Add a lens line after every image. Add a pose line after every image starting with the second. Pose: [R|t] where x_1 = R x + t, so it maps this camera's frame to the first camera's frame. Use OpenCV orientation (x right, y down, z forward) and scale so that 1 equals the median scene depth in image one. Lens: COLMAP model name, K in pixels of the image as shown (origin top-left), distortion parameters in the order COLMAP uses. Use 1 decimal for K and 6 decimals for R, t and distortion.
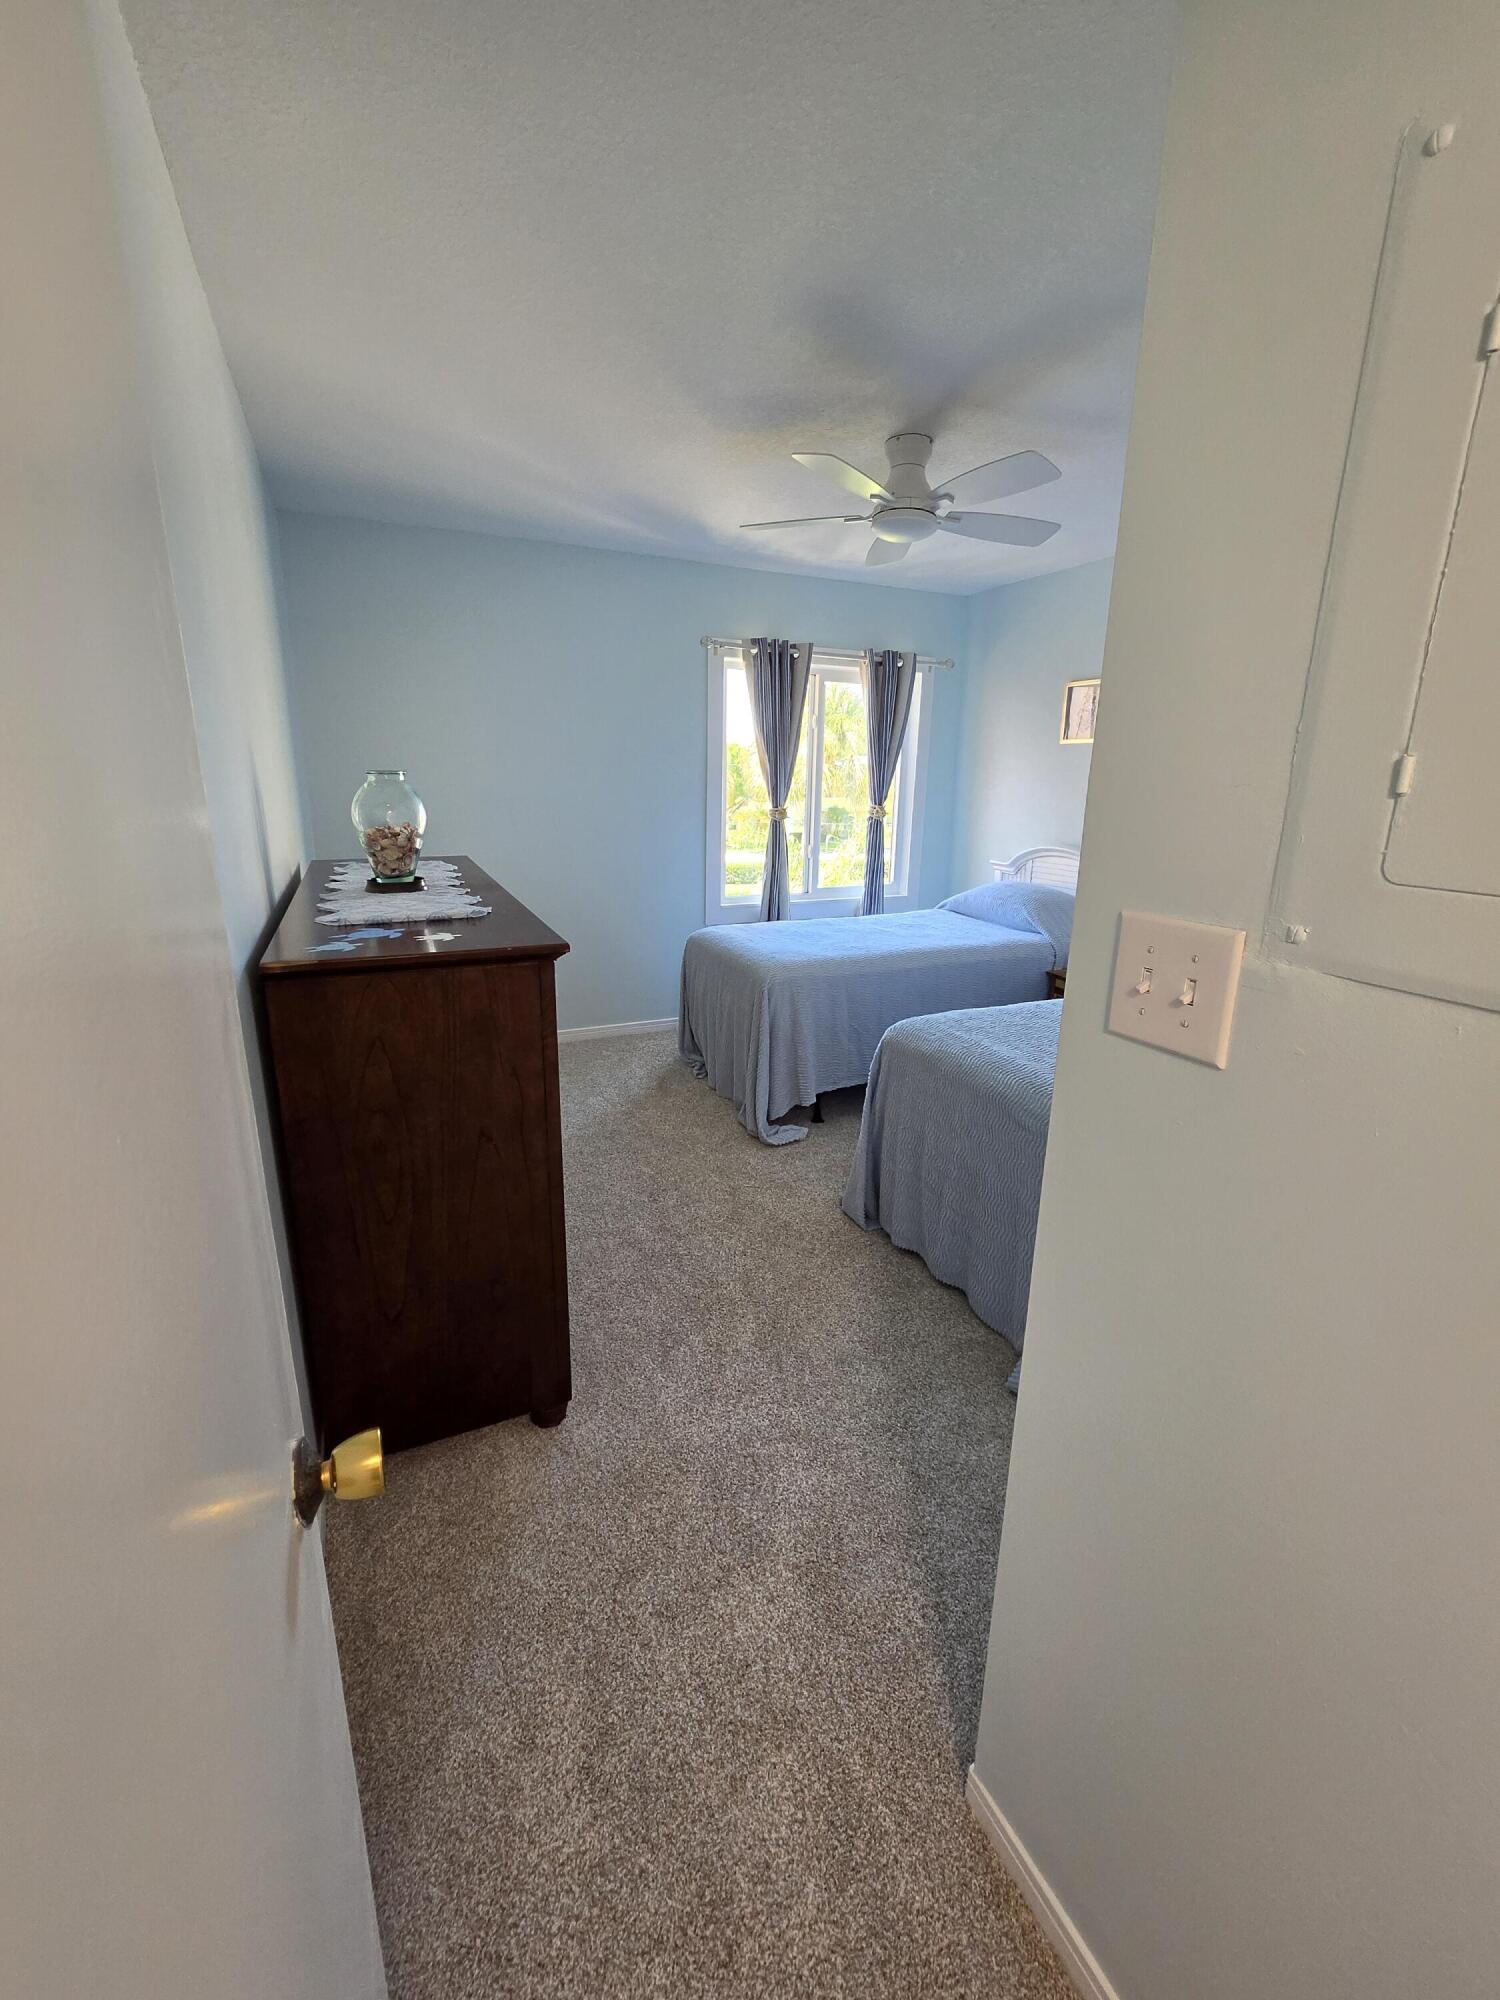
lens RADIAL K [[829.7, 0, 745.4], [0, 829.7, 994.1], [0, 0, 1]] dist [-0.005016, 0.003643]
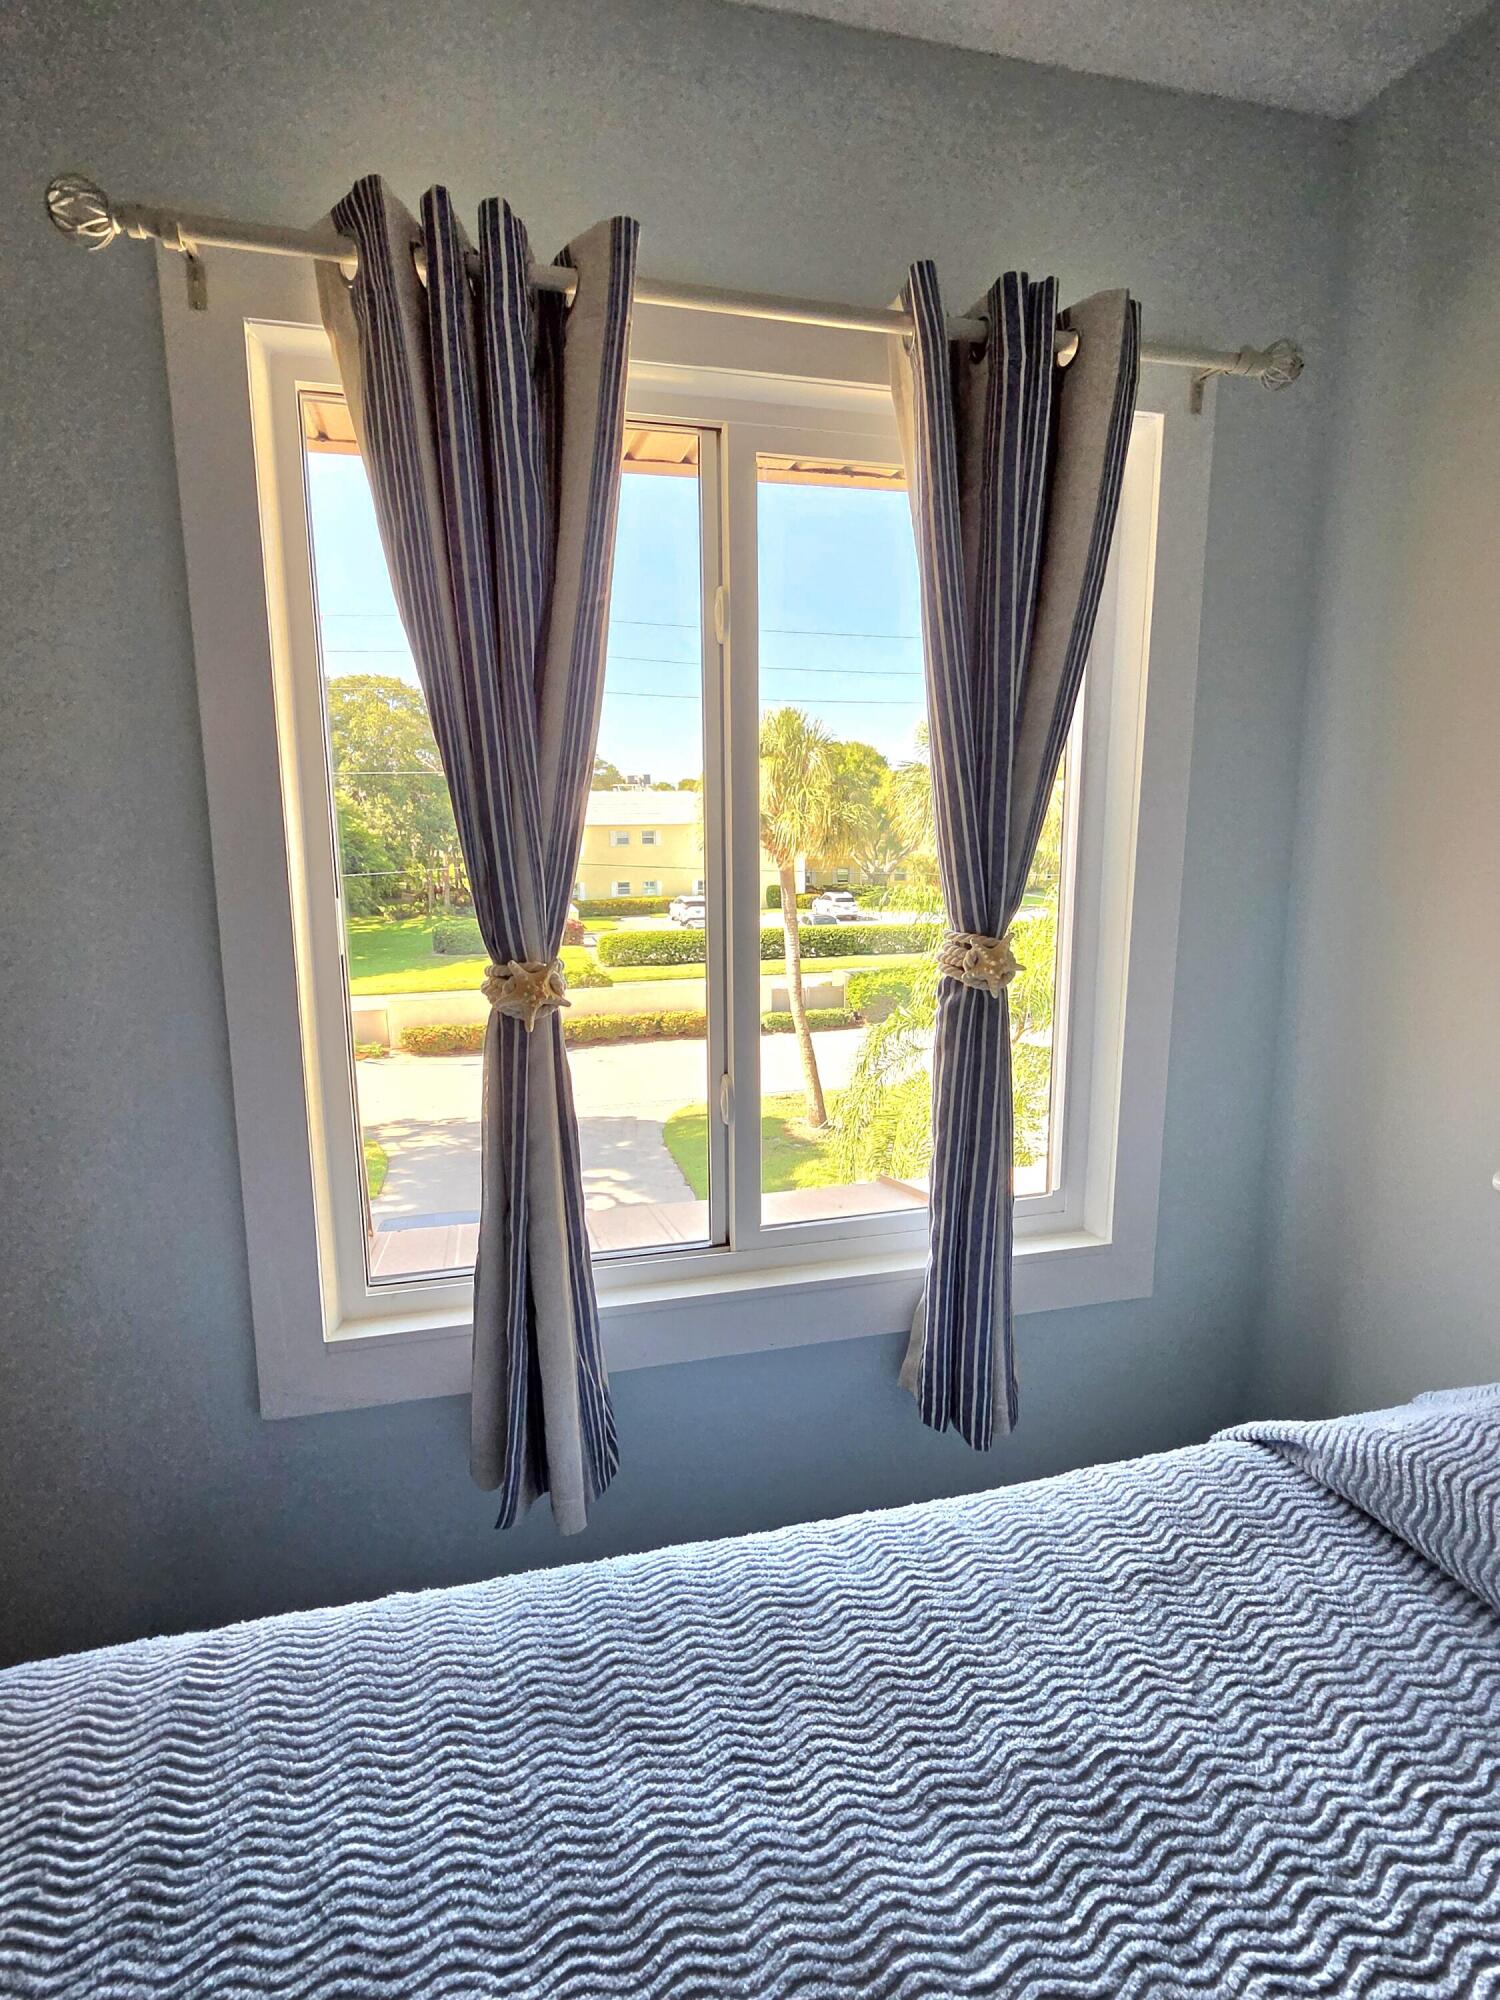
lens RADIAL K [[1011.8, 0, 755.7], [0, 1011.8, 989.9], [0, 0, 1]] dist [-0.000665, 0.000363]
pose [[0.985332, 0.010723, -0.170313, 0.161764], [-0.026999, 0.995250, -0.093538, -0.202280], [0.168501, 0.096765, 0.980940, 0.772436]]
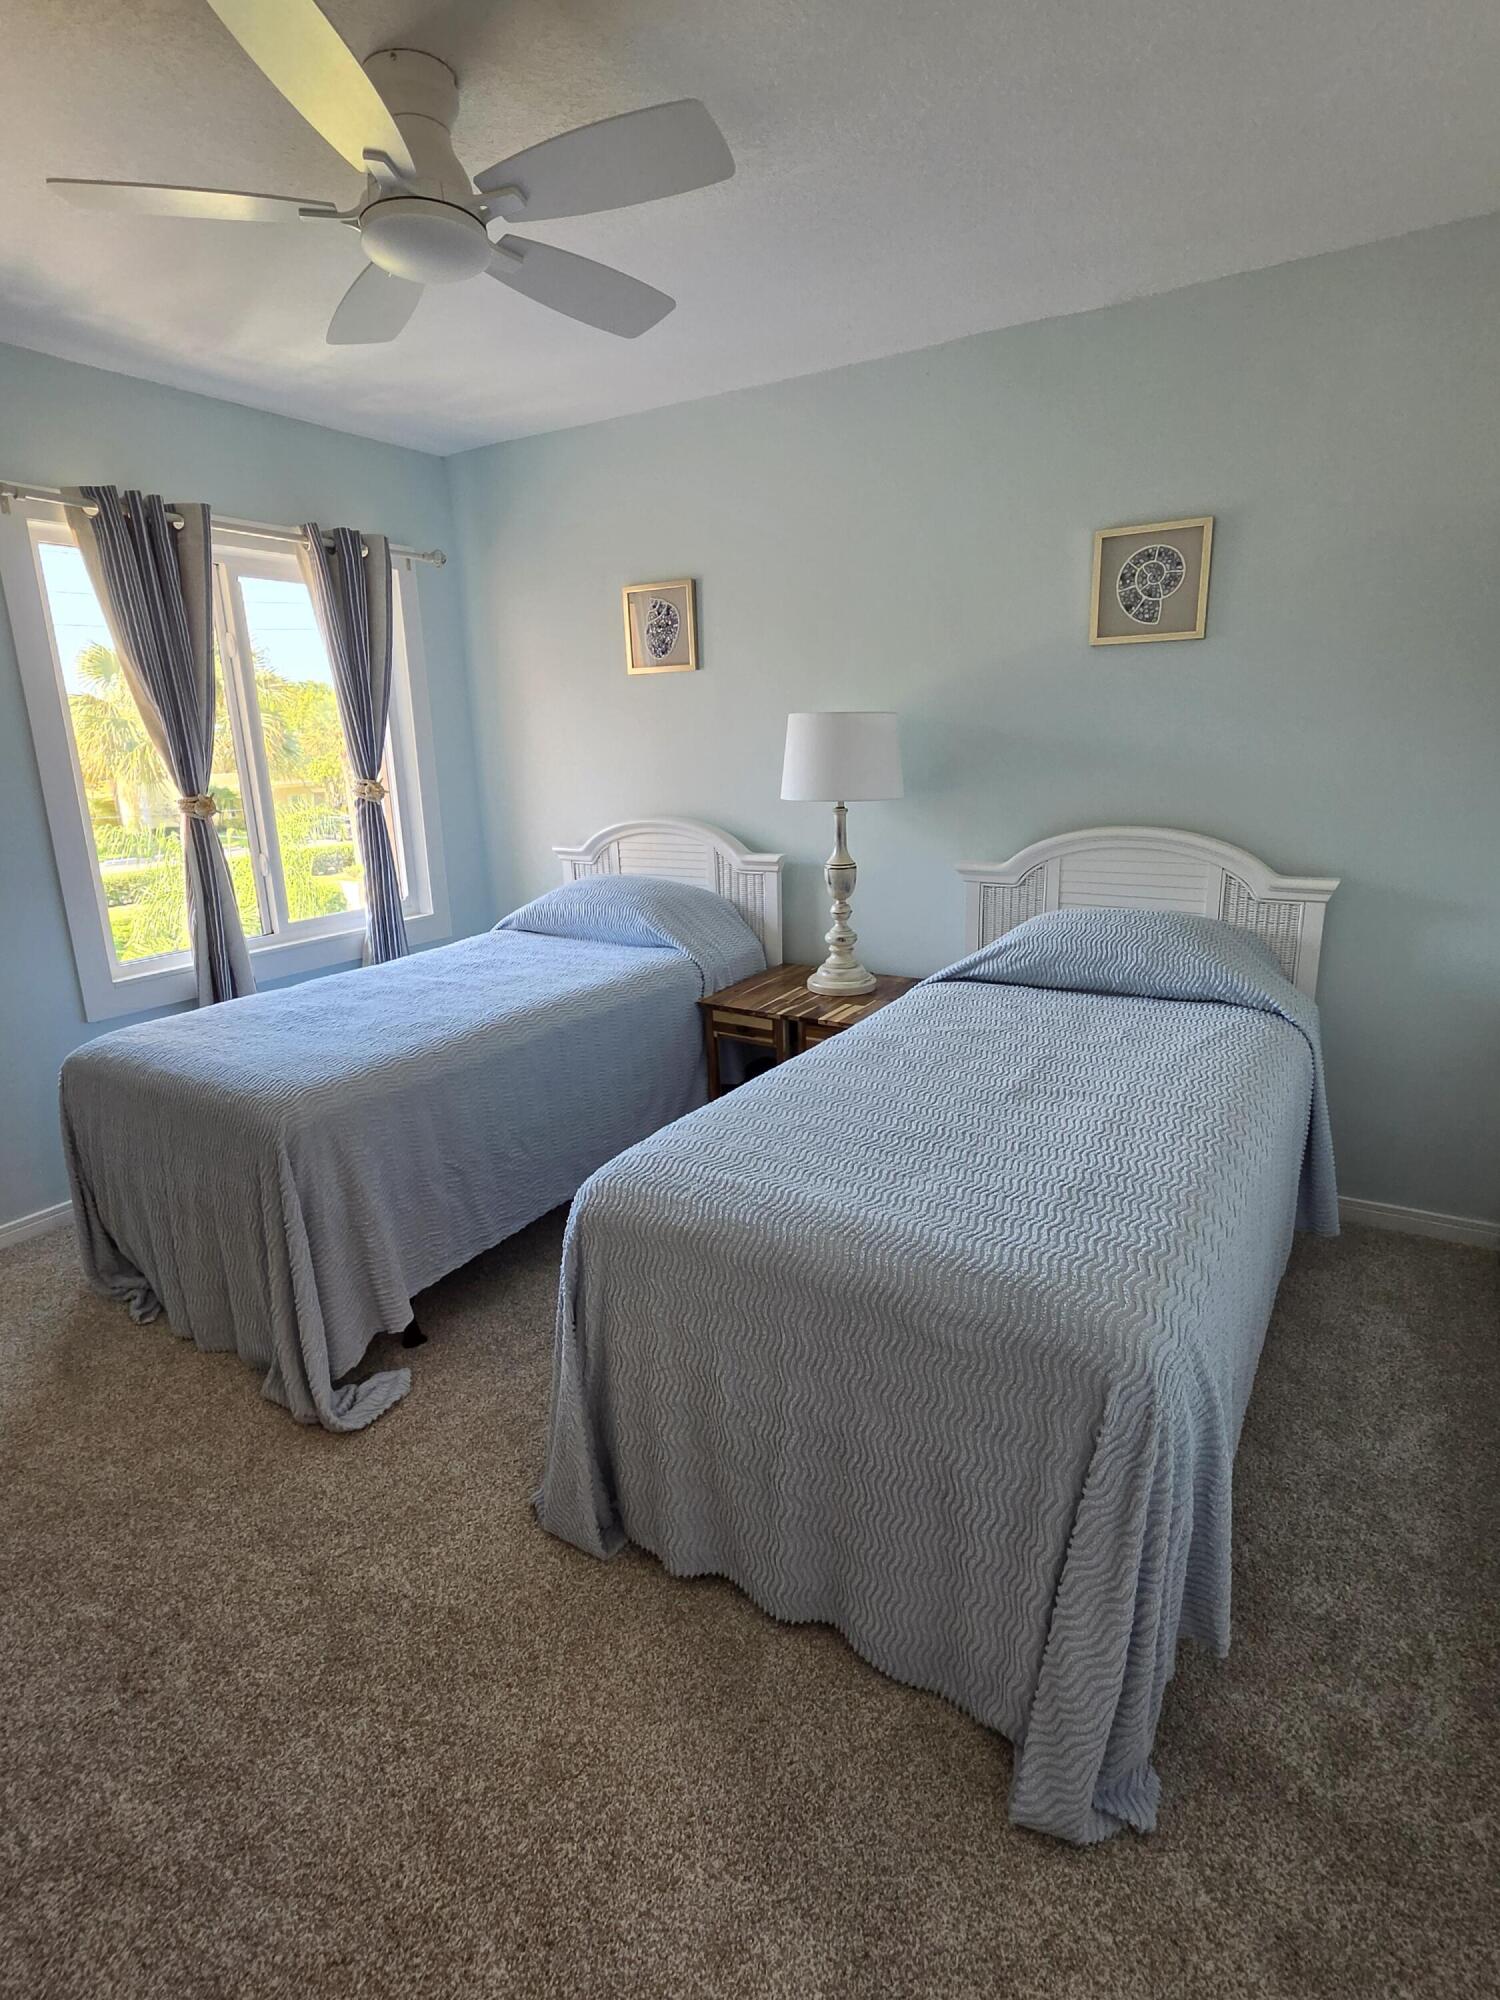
lens RADIAL K [[1011.8, 0, 745.7], [0, 1011.8, 994.4], [0, 0, 1]] dist [-0.000665, 0.000363]
pose [[0.830932, -0.180206, 0.526382, -0.038755], [0.183636, 0.981905, 0.046271, -0.058243], [-0.525195, 0.058215, 0.848988, 0.237772]]
